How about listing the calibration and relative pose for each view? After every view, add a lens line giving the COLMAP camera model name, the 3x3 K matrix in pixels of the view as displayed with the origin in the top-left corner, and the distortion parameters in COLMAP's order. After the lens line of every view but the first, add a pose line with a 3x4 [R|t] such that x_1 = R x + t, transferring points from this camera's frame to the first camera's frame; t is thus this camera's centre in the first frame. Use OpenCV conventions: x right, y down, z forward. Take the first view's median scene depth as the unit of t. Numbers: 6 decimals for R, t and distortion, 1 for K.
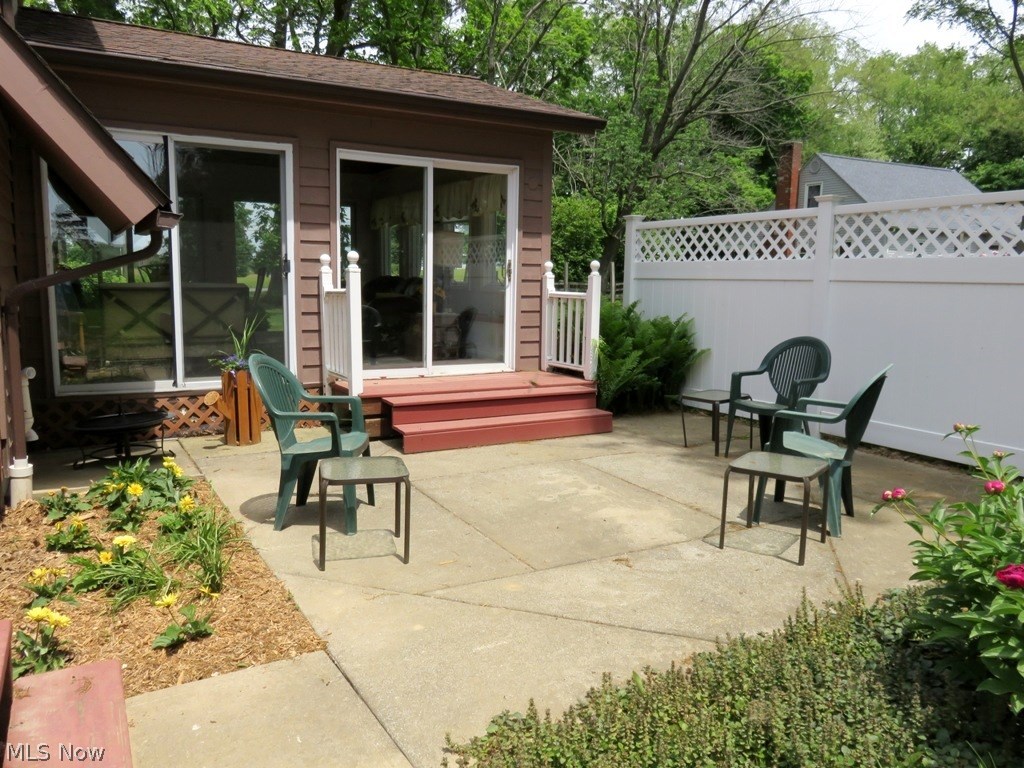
lens RADIAL K [[762.2, 0, 513.5], [0, 762.2, 384.9], [0, 0, 1]] dist [0.004458, 0.000569]
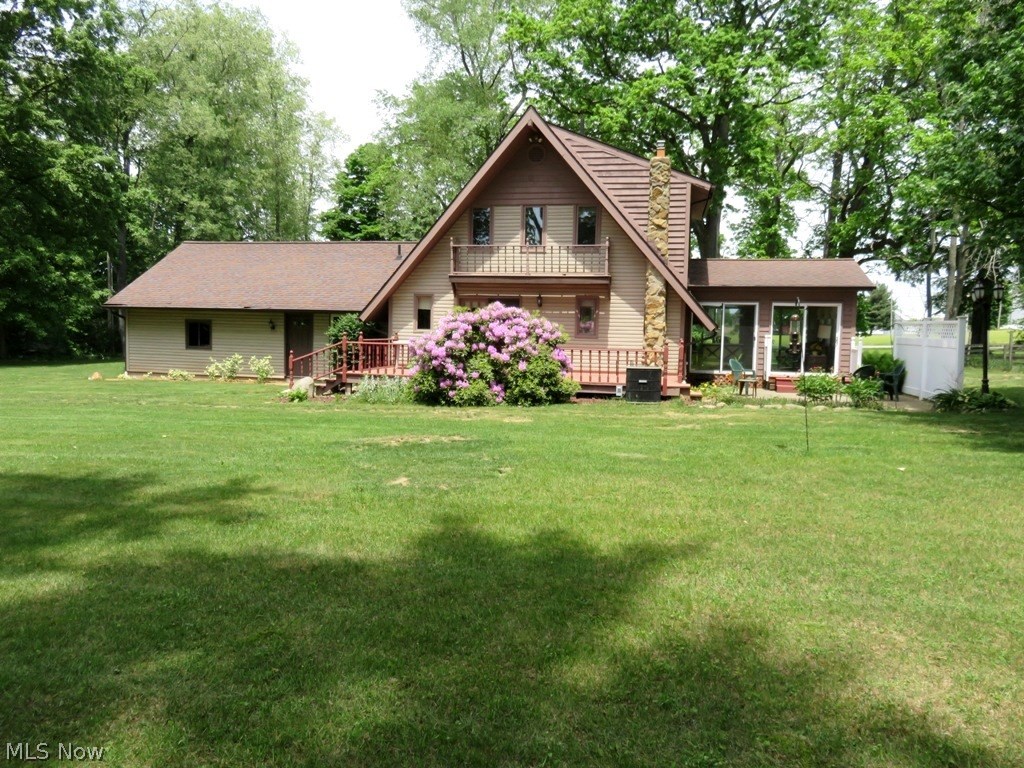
lens RADIAL K [[762.2, 0, 513.7], [0, 762.2, 384.3], [0, 0, 1]] dist [0.004458, 0.000569]
pose [[0.719330, 0.049850, -0.692877, 1.157624], [-0.102514, 0.994119, -0.034905, 0.242677], [0.687062, 0.096138, 0.720210, -1.920489]]
